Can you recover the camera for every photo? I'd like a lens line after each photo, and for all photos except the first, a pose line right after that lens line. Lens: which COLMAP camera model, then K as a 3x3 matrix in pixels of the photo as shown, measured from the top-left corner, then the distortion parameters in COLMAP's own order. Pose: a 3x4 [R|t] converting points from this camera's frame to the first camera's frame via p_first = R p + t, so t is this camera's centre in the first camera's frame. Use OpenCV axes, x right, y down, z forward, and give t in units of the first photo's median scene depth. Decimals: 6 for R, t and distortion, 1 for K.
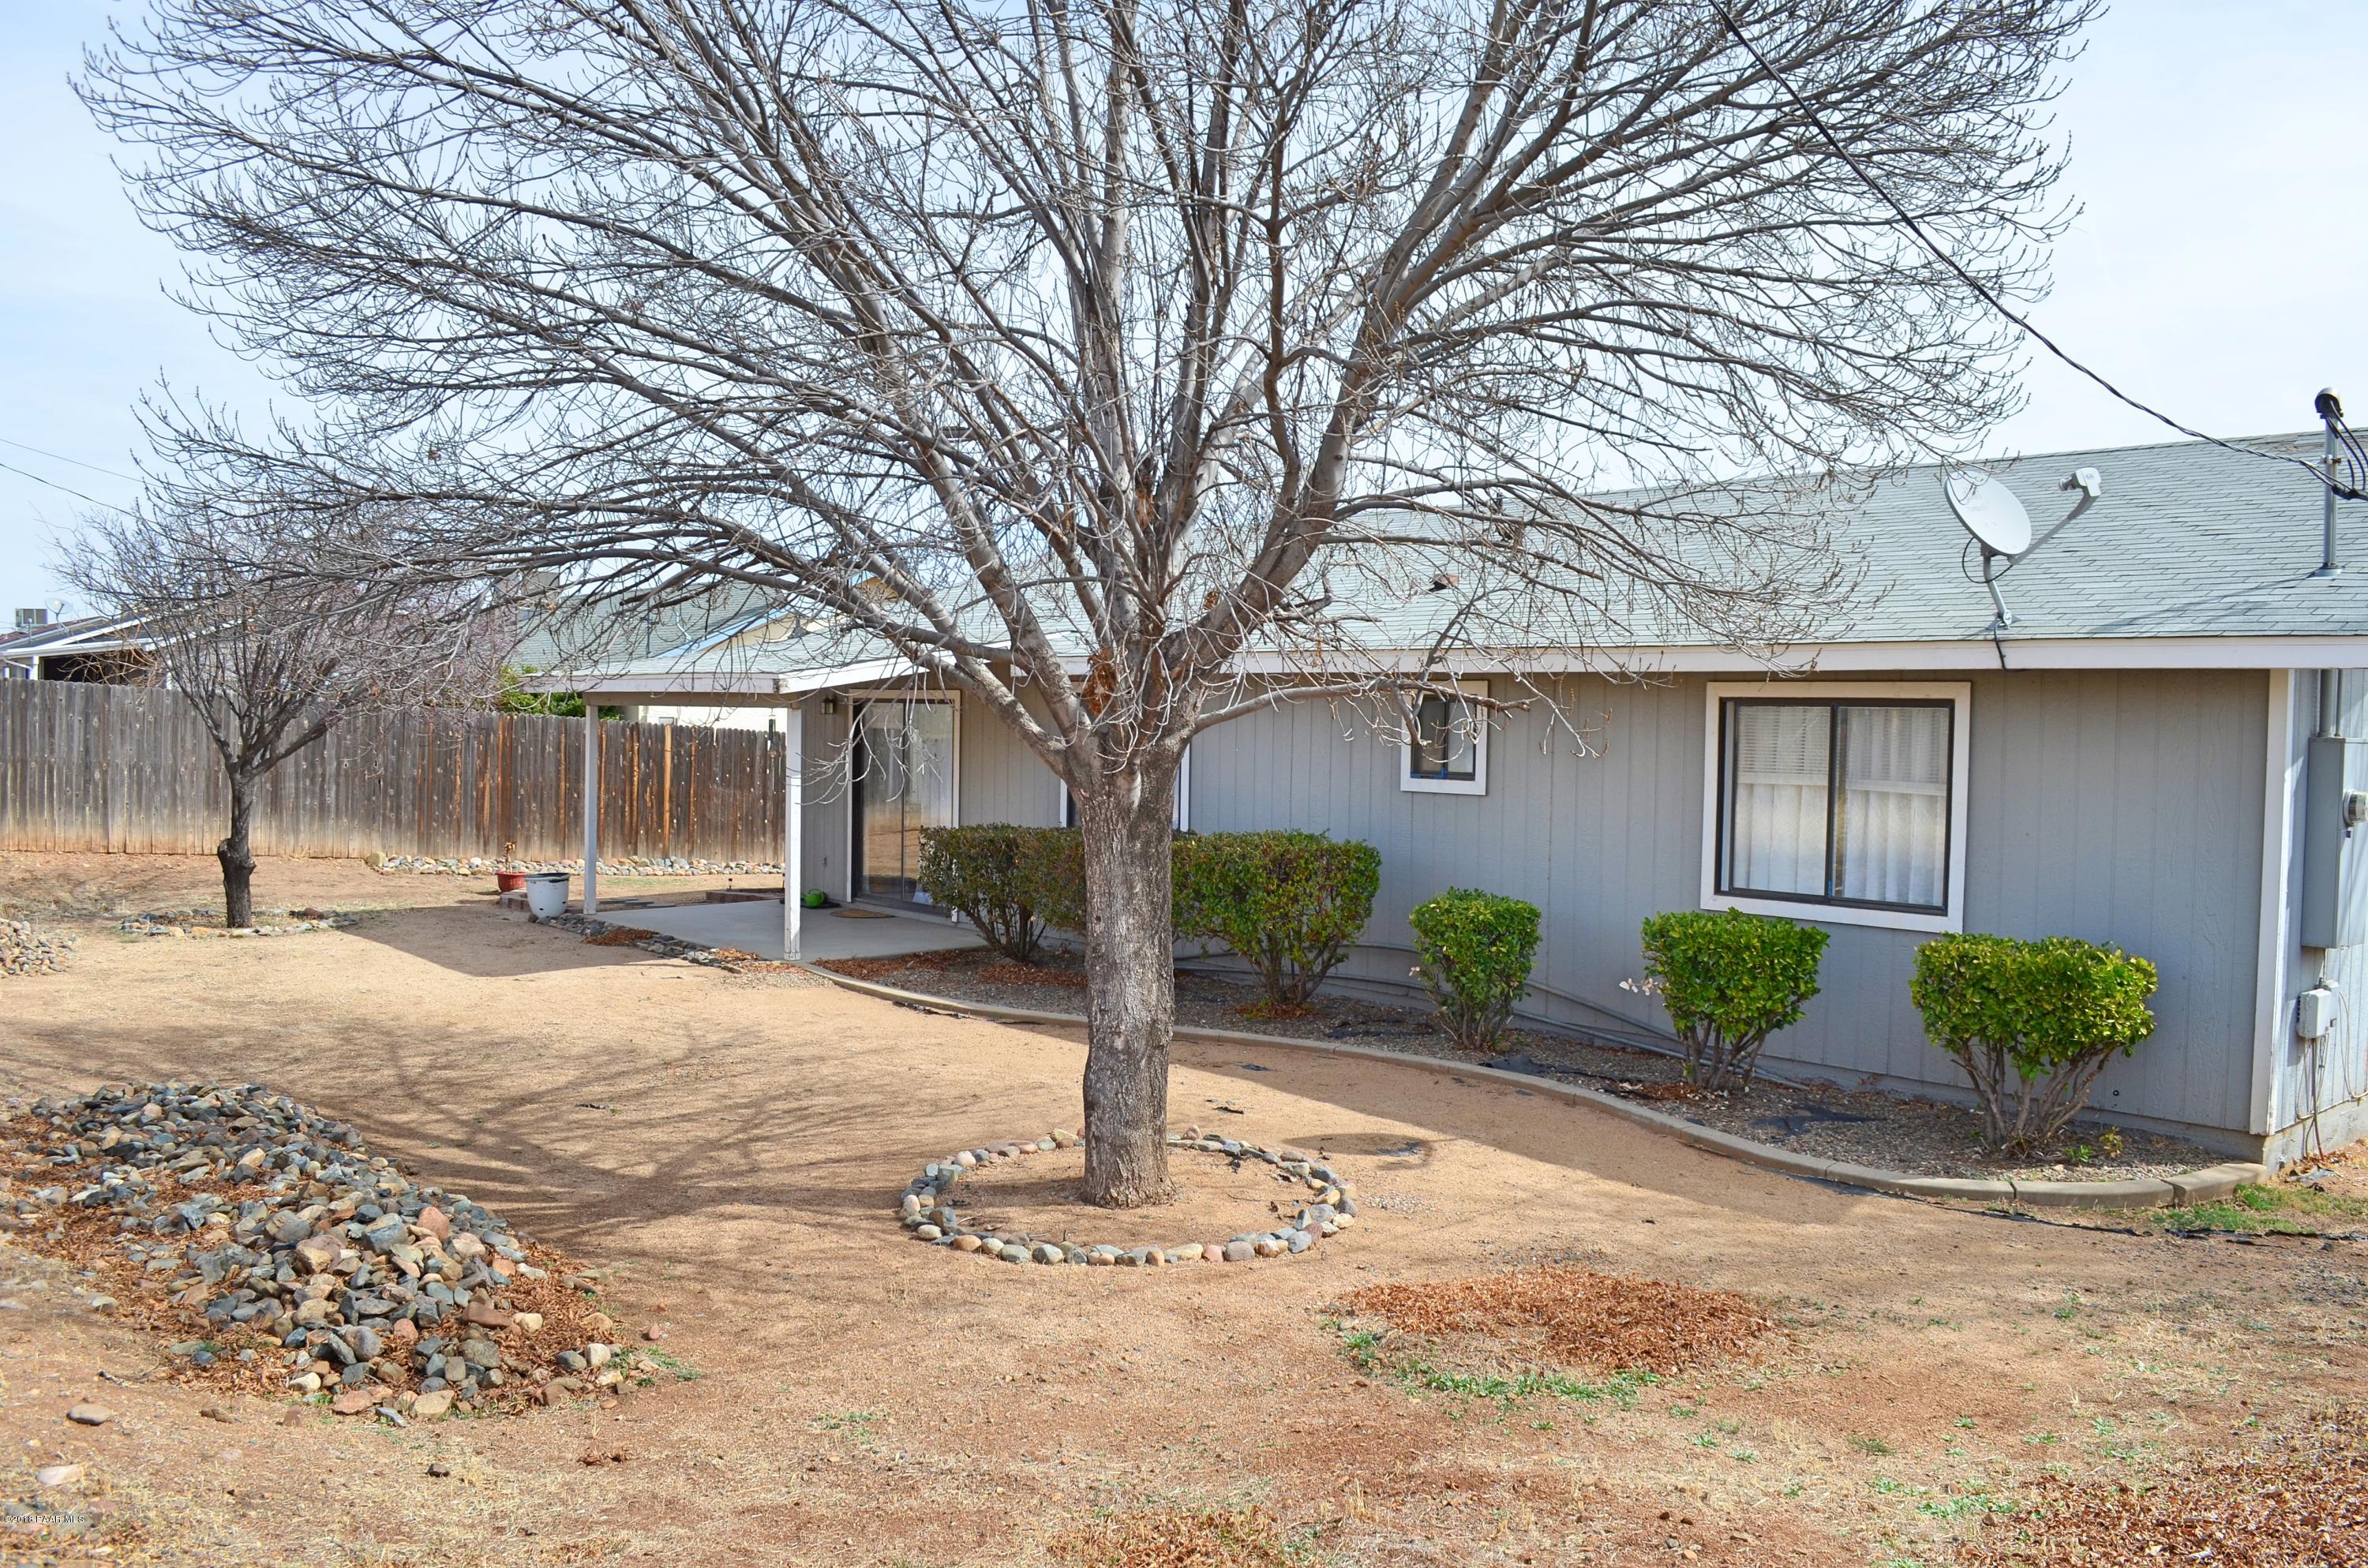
lens RADIAL K [[1877.1, 0, 1214.7], [0, 1877.1, 788.0], [0, 0, 1]] dist [-0.084109, 0.005250]
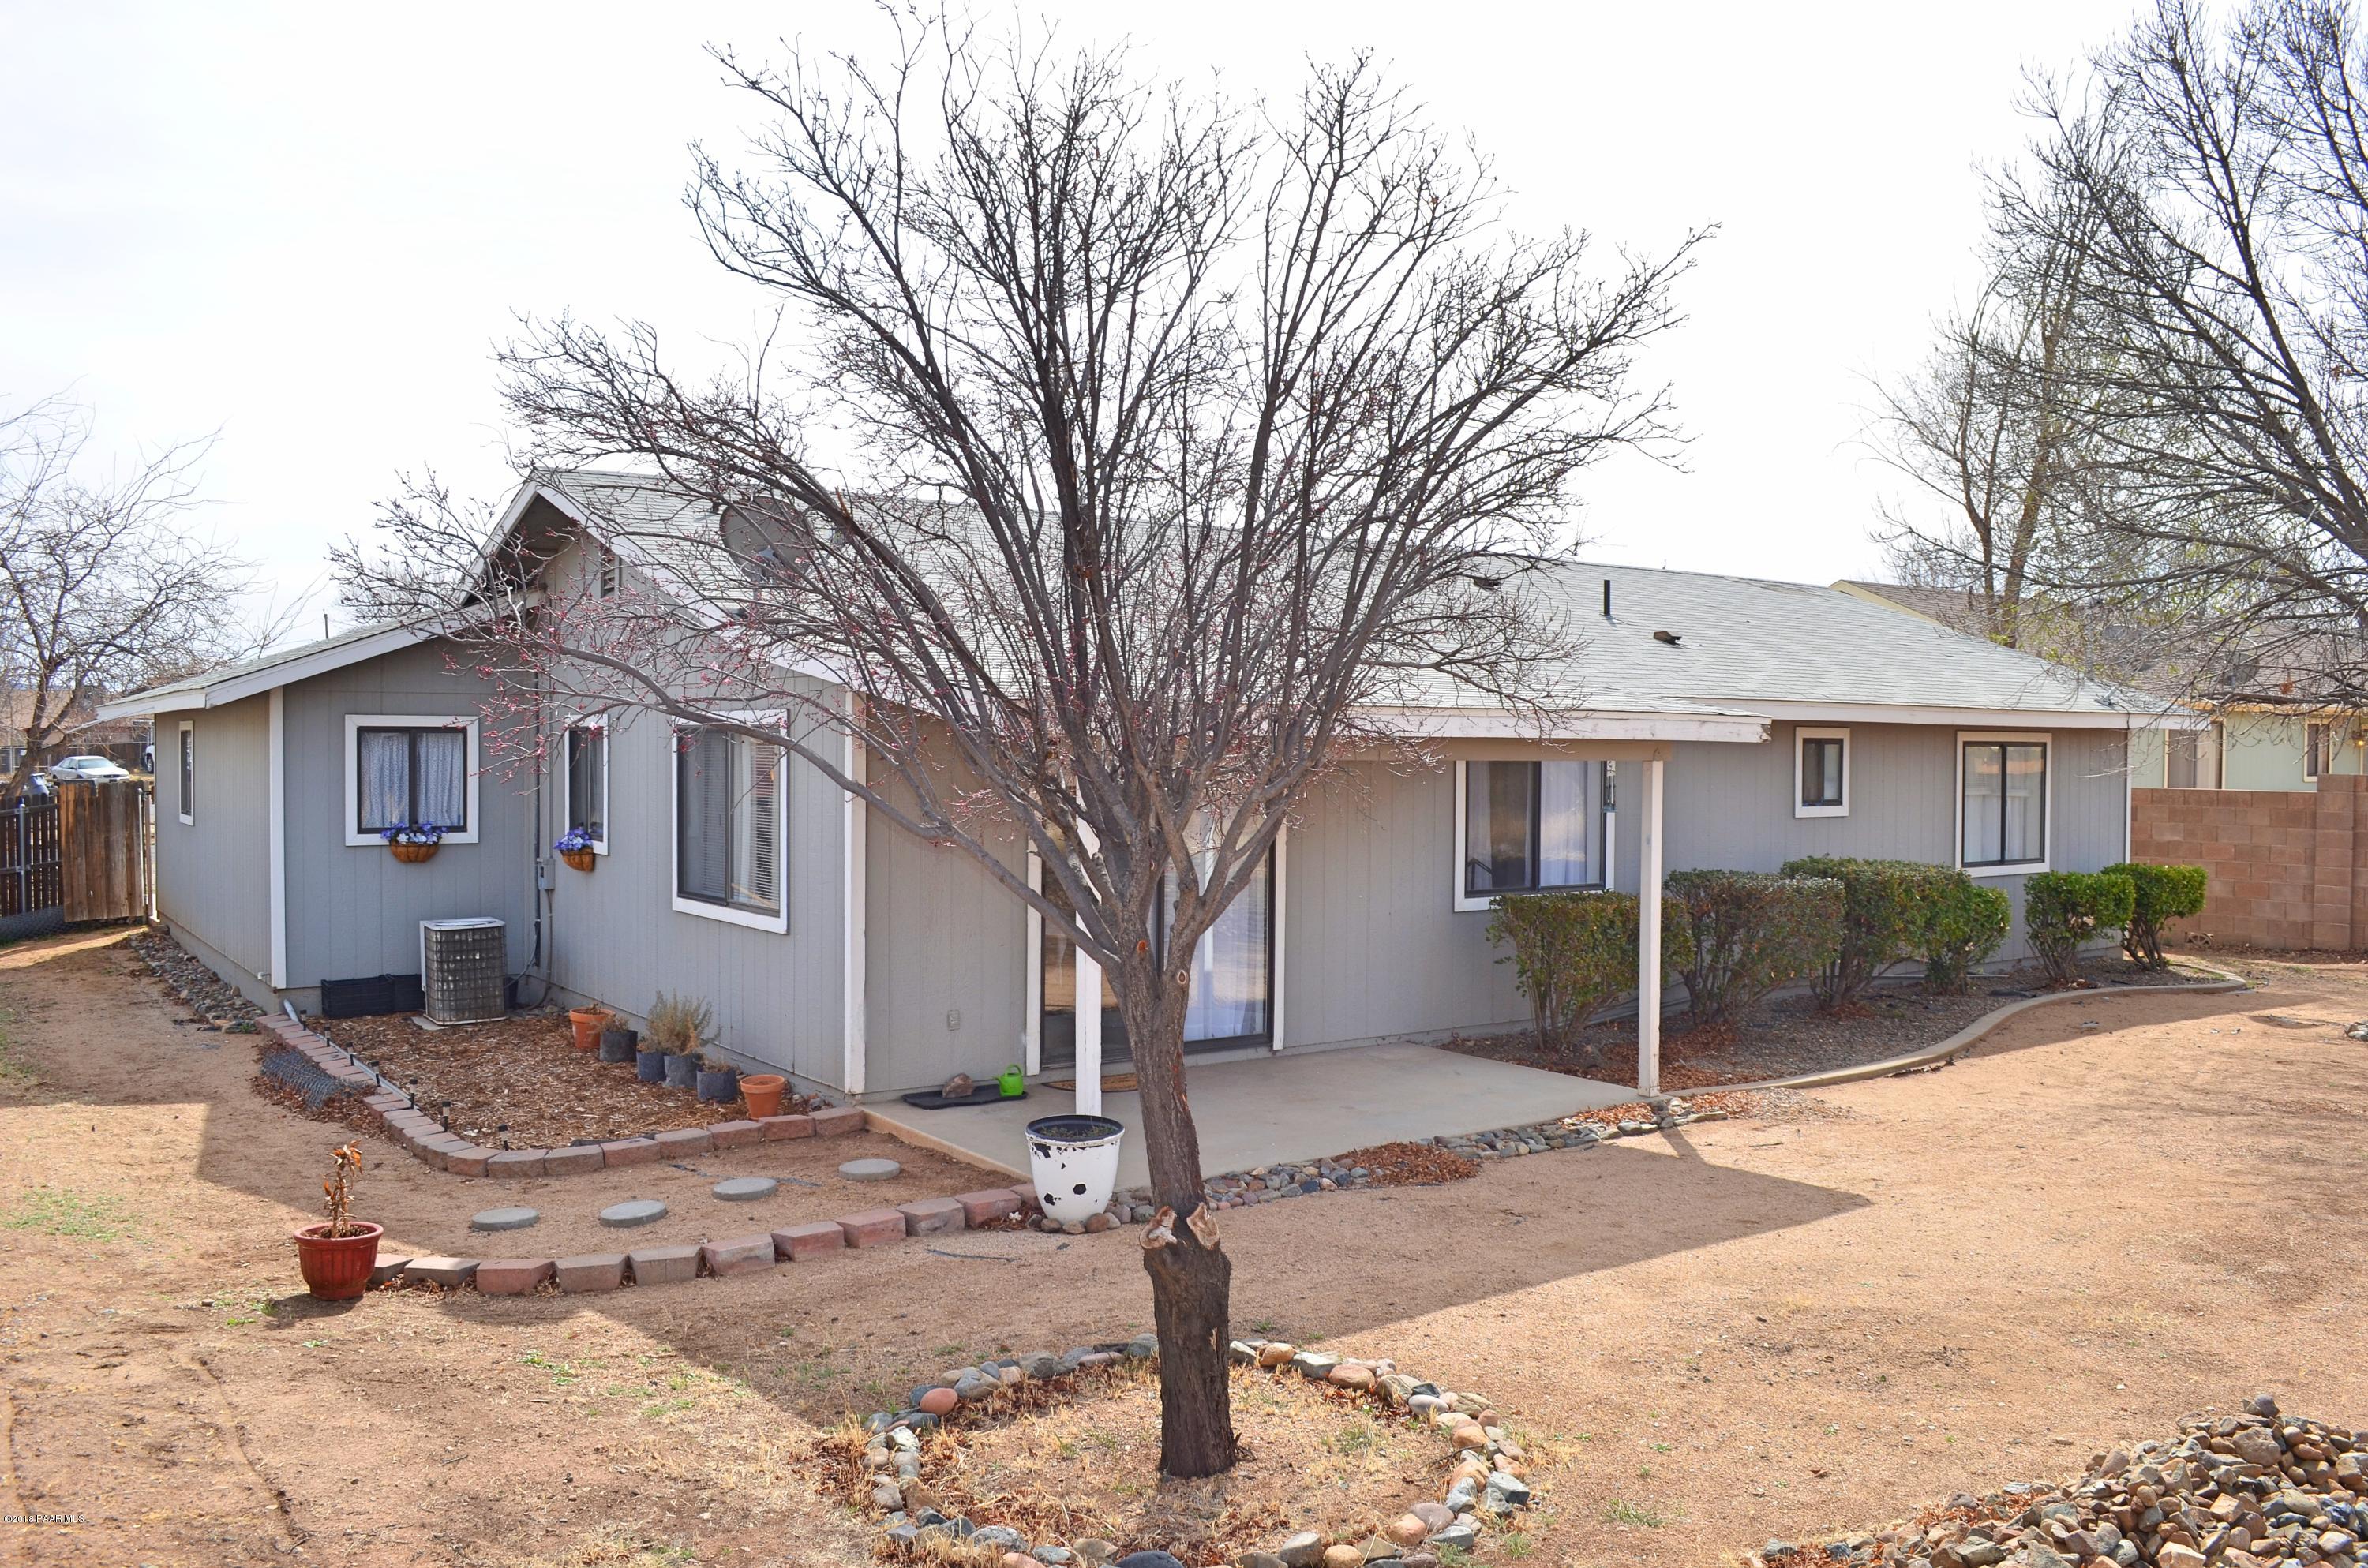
lens RADIAL K [[1877.1, 0, 1214.7], [0, 1877.1, 788.0], [0, 0, 1]] dist [-0.084109, 0.005250]
pose [[0.076290, -0.034510, 0.996488, -1.234996], [0.035503, 0.998861, 0.031875, -0.075977], [-0.996453, 0.032947, 0.077428, 1.410916]]
